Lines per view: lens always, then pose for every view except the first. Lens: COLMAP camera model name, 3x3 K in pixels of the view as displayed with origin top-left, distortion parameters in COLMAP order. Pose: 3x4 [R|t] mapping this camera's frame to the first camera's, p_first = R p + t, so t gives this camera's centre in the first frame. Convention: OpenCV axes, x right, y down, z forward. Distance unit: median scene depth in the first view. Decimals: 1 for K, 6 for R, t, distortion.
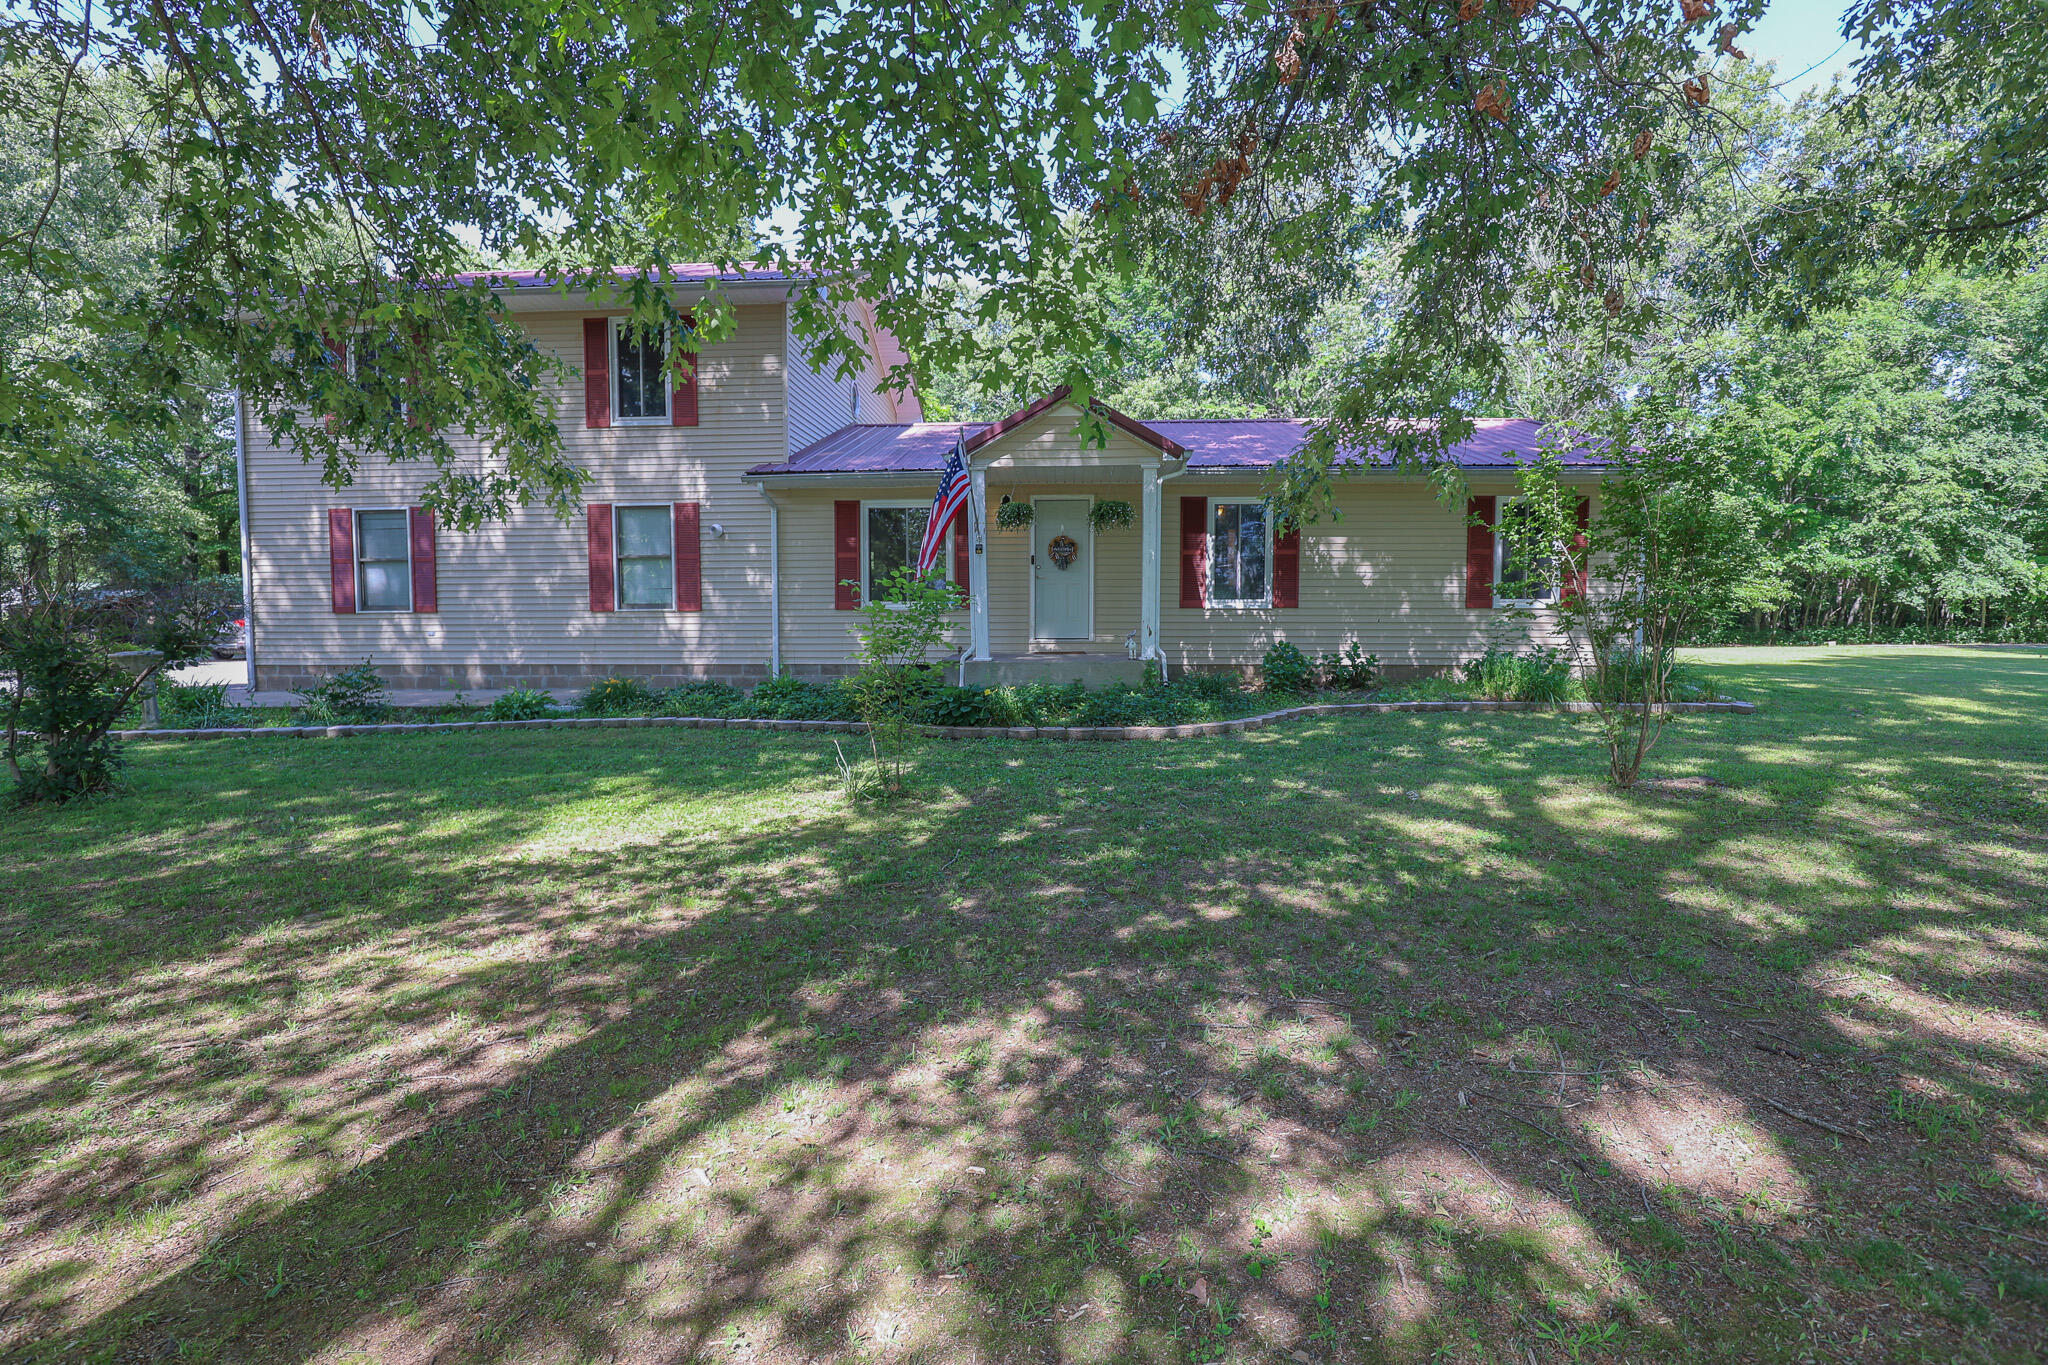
lens RADIAL K [[1009.1, 0, 1027.6], [0, 1009.1, 690.3], [0, 0, 1]] dist [-0.020797, 0.001615]
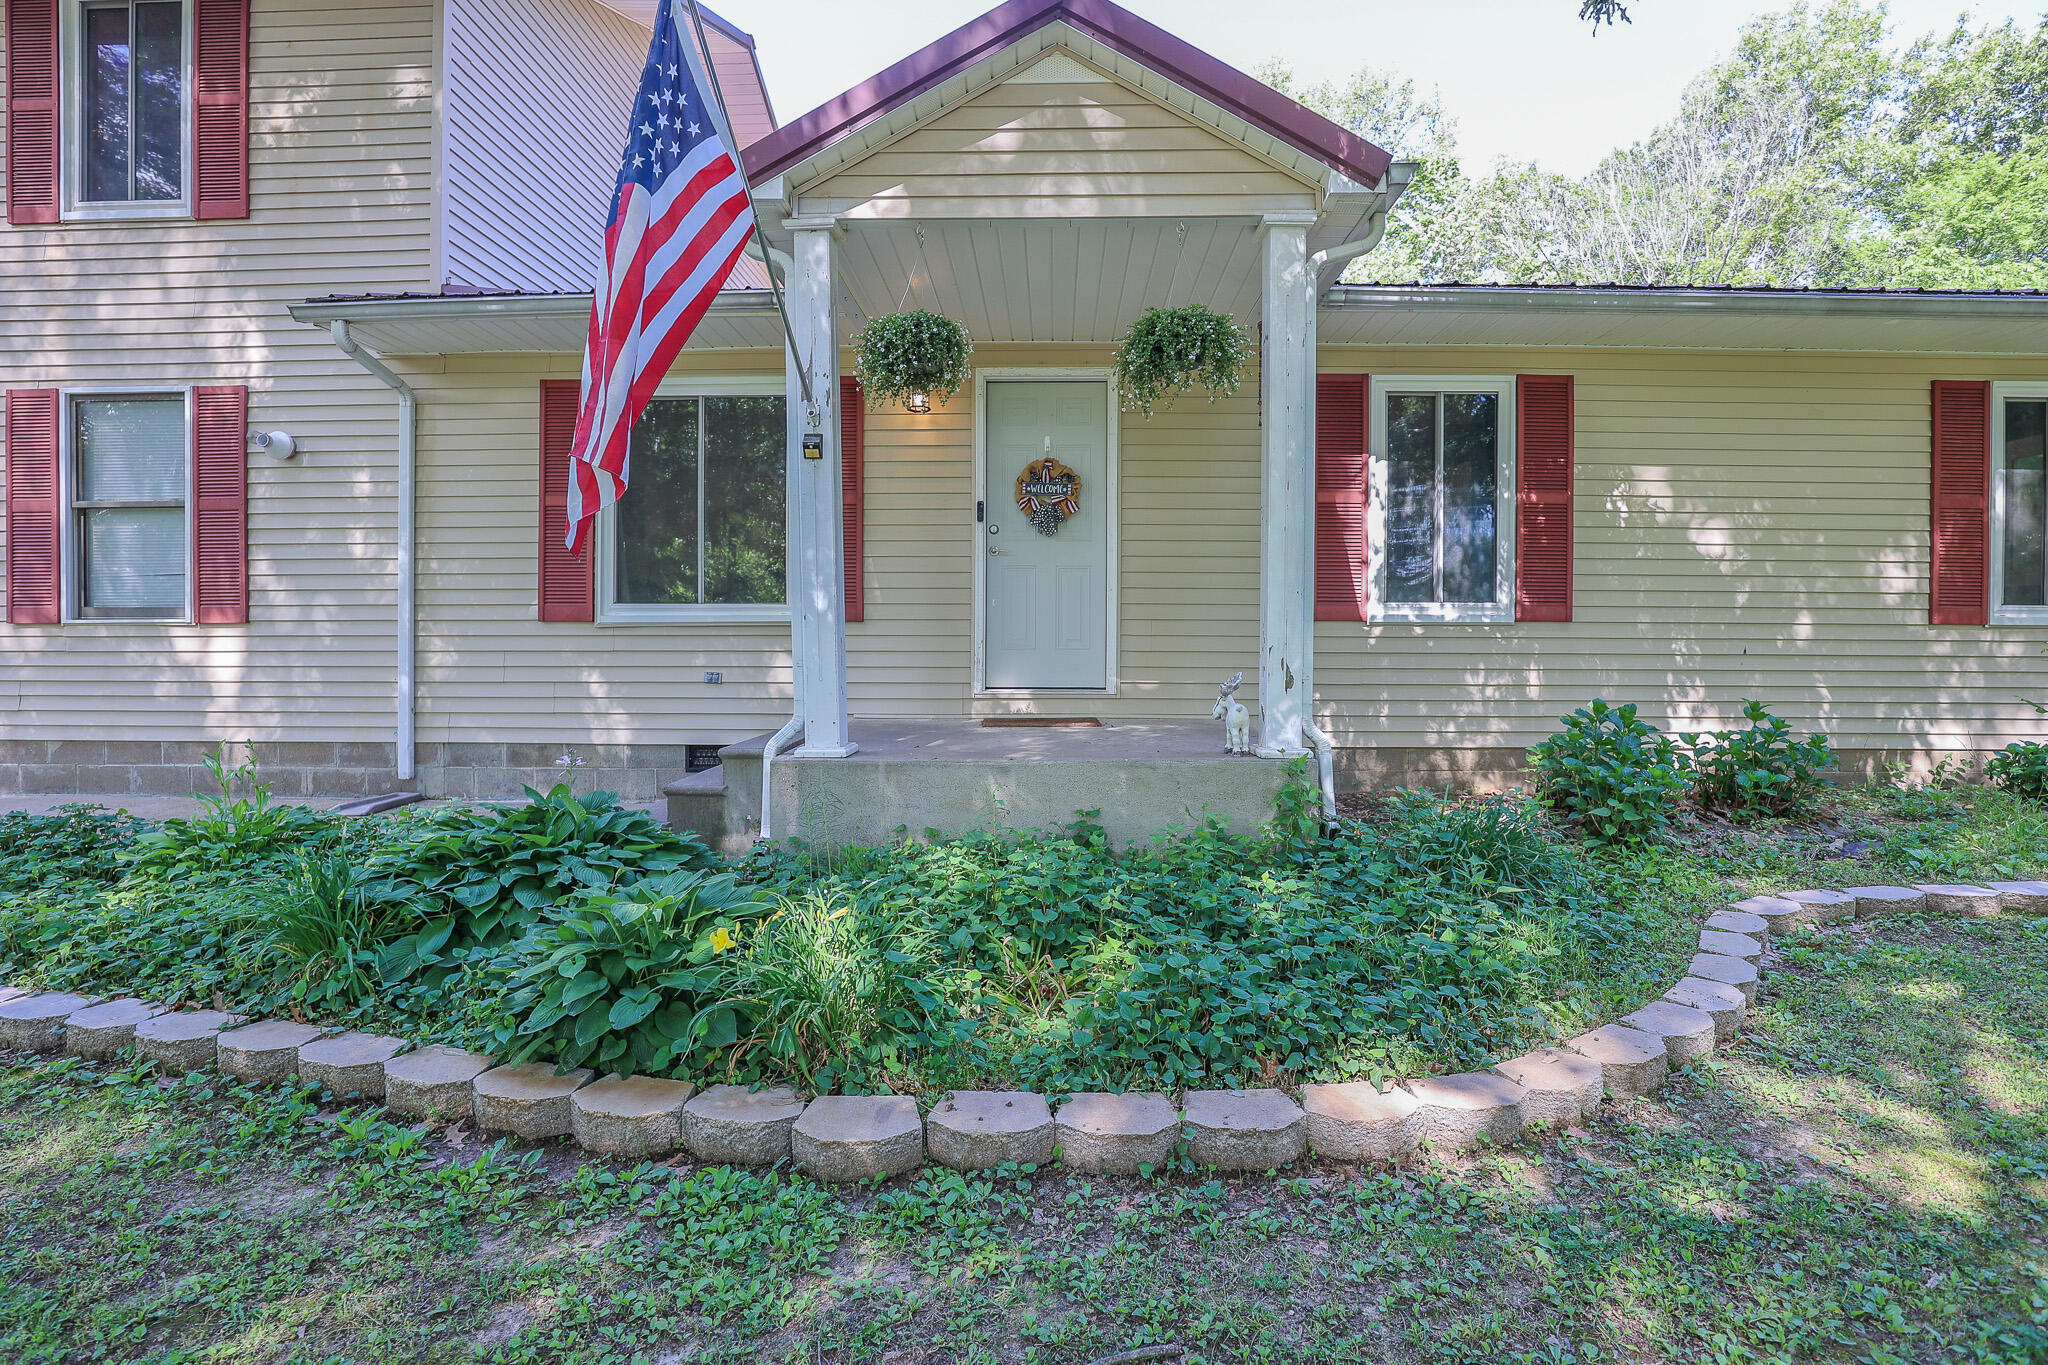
lens RADIAL K [[1009.1, 0, 1017.3], [0, 1009.1, 673.2], [0, 0, 1]] dist [-0.020797, 0.001615]
pose [[0.999991, 0.004159, 0.000095, 0.021544], [-0.004149, 0.998780, -0.049211, -0.035903], [-0.000300, 0.049210, 0.998788, 0.556645]]
